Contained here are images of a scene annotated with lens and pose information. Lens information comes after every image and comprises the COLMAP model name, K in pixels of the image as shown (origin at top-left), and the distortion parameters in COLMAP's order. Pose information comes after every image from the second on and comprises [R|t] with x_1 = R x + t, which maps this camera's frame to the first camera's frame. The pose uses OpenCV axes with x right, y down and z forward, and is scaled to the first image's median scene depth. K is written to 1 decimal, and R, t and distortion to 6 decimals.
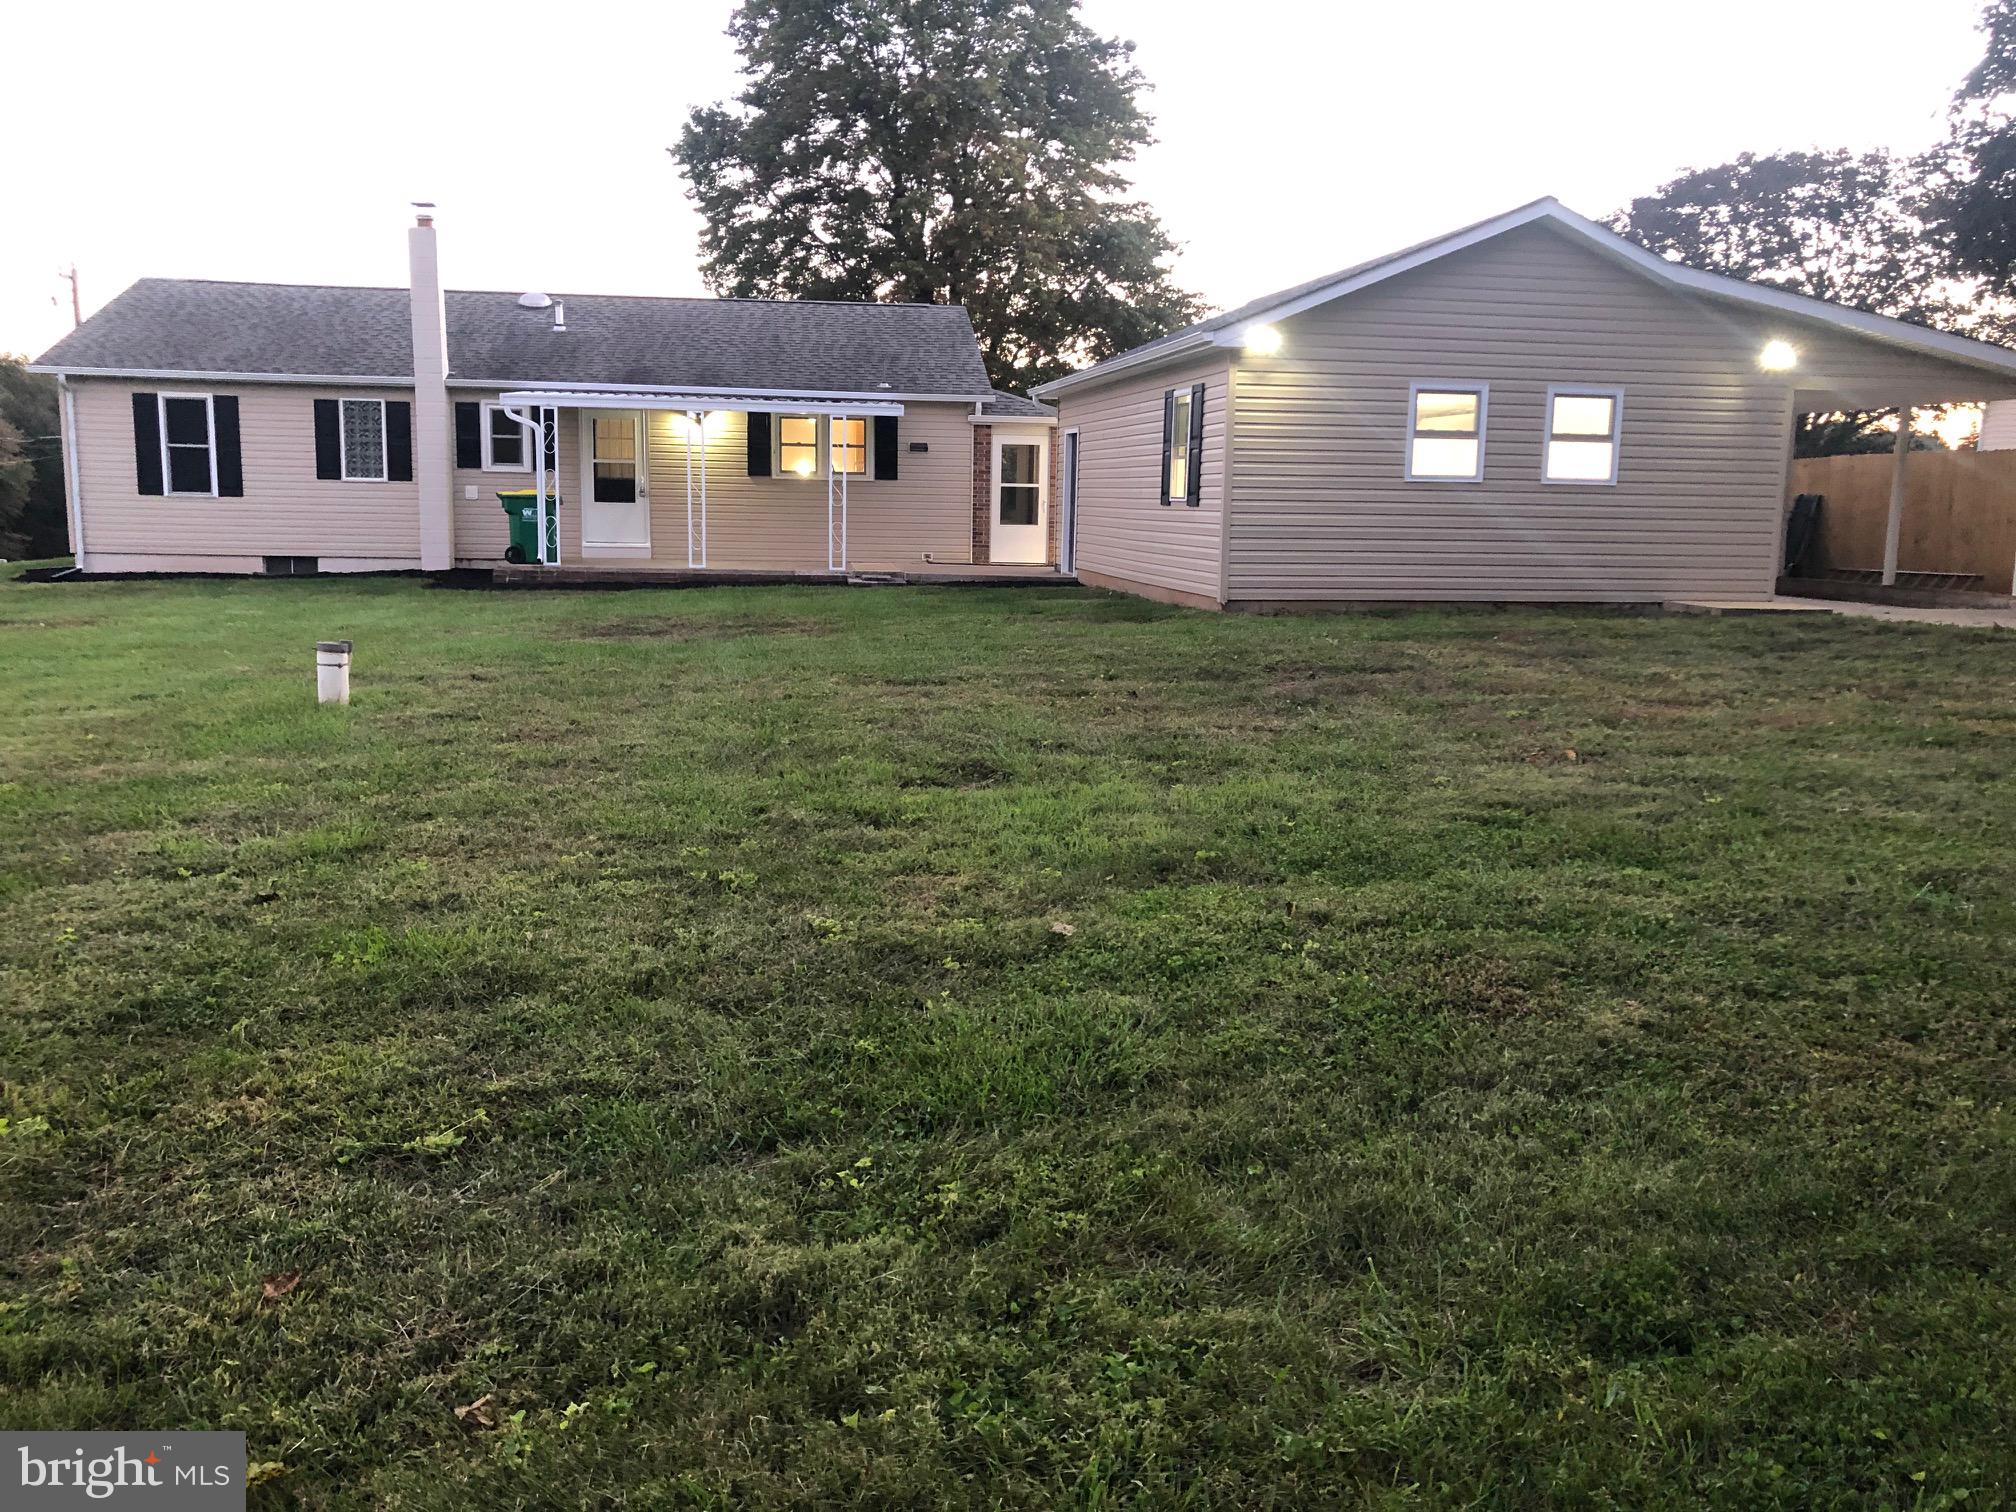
lens RADIAL K [[1652.7, 0, 1008.0], [0, 1652.7, 756.0], [0, 0, 1]] dist [0.007025, -0.009478]
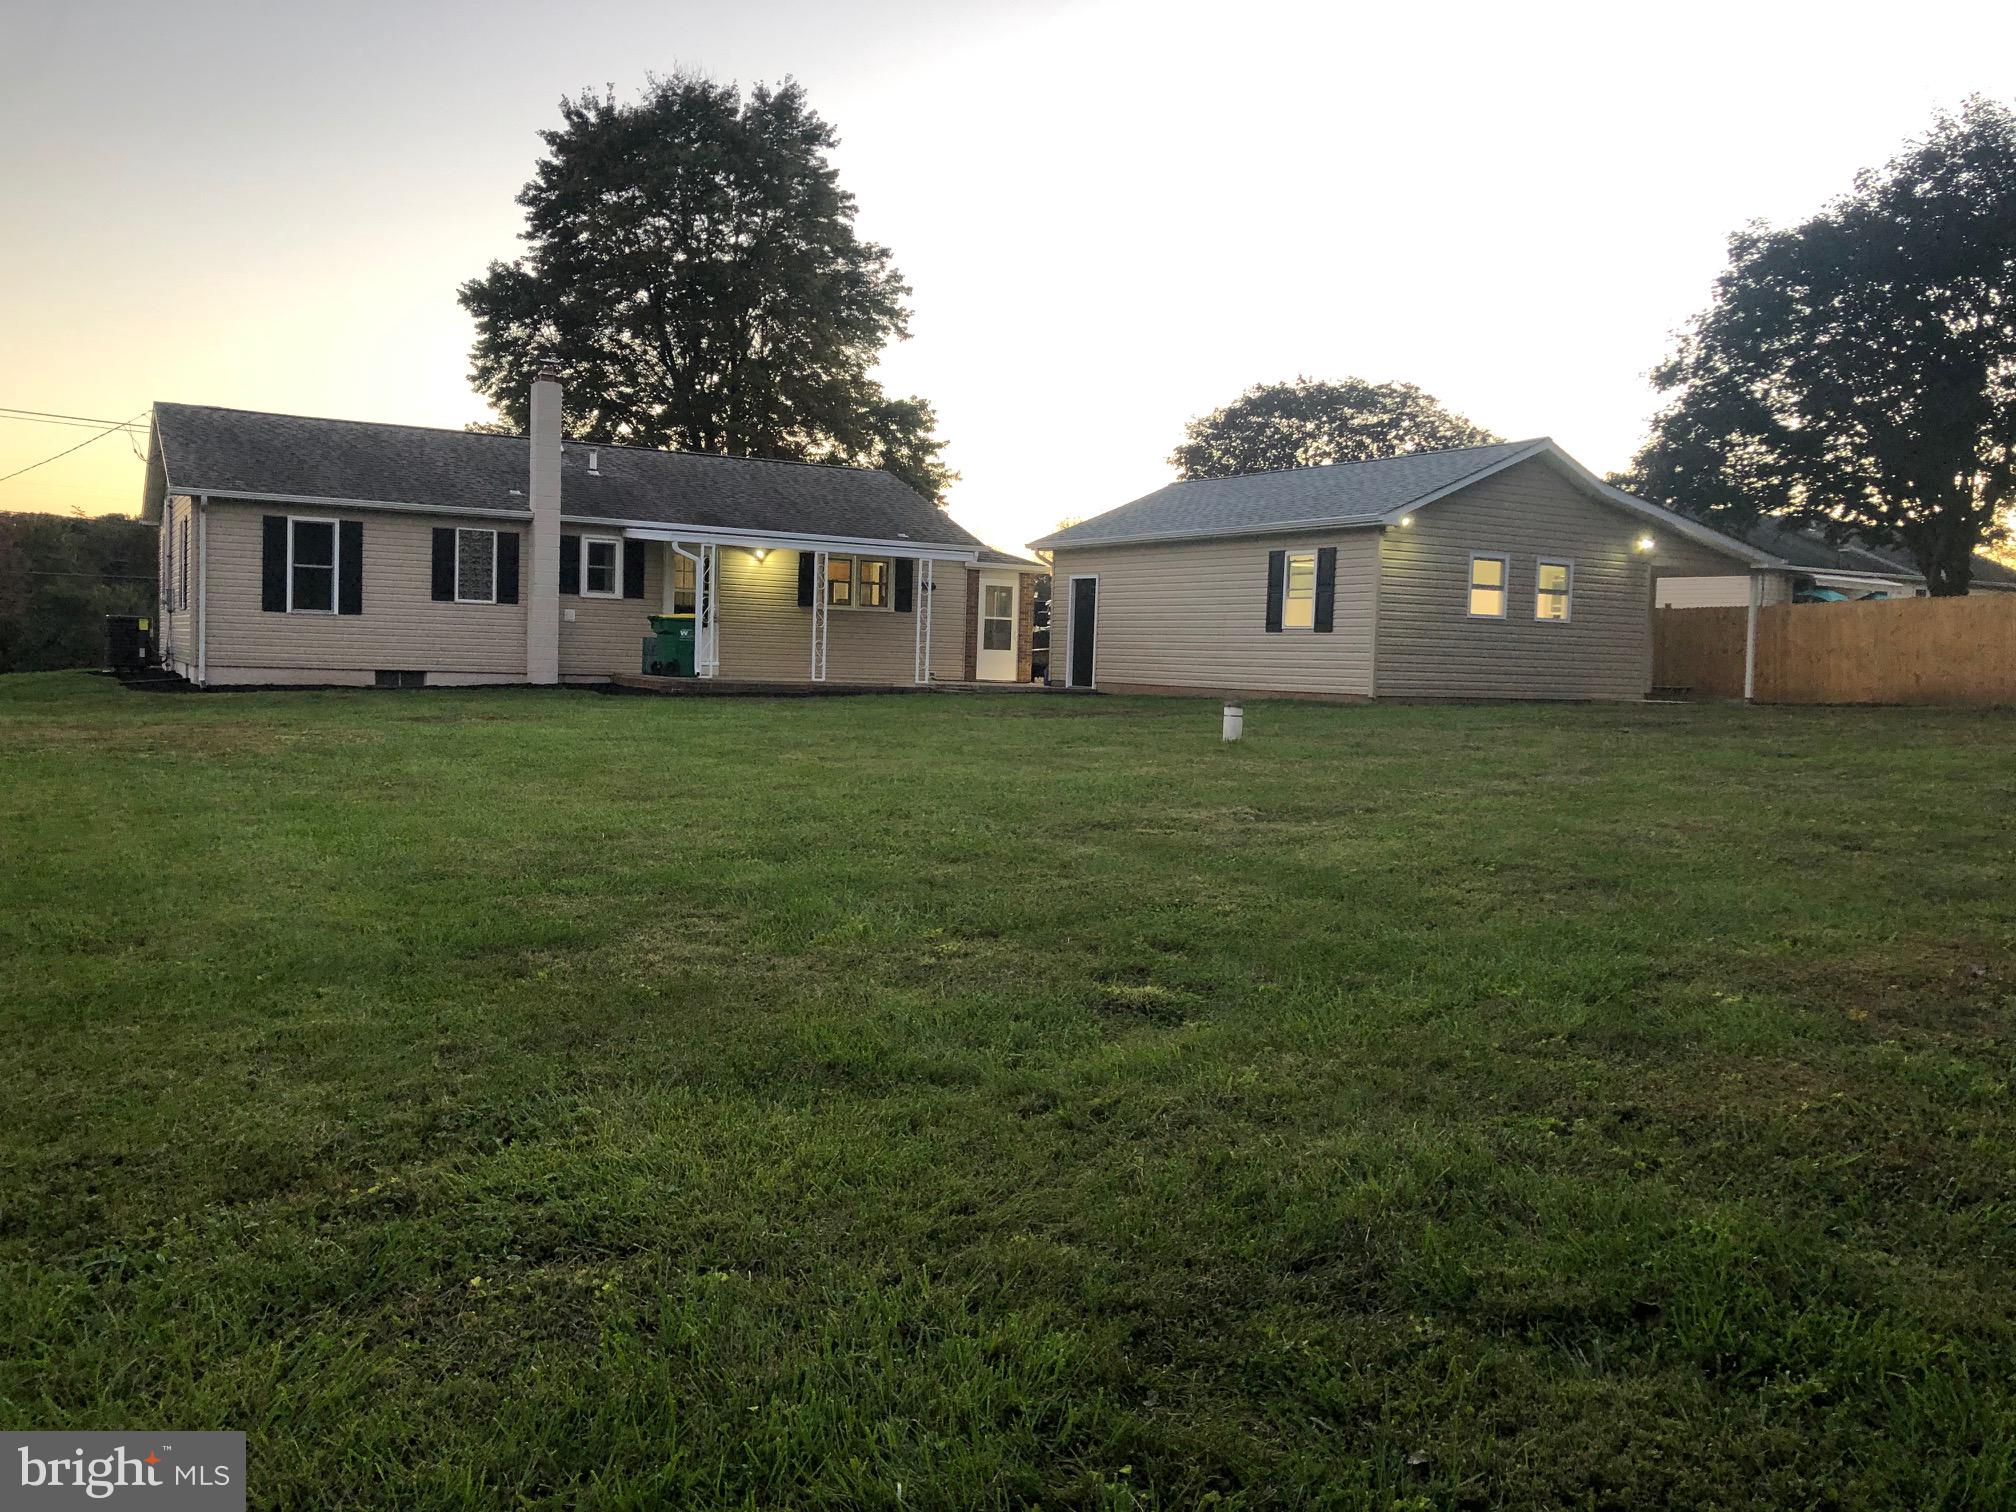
lens RADIAL K [[1652.7, 0, 1008.0], [0, 1652.7, 756.0], [0, 0, 1]] dist [0.007025, -0.009478]
pose [[0.926085, -0.011947, 0.377126, -0.480132], [0.044981, 0.995867, -0.078908, 0.038117], [-0.374624, 0.090039, 0.922795, -0.138205]]
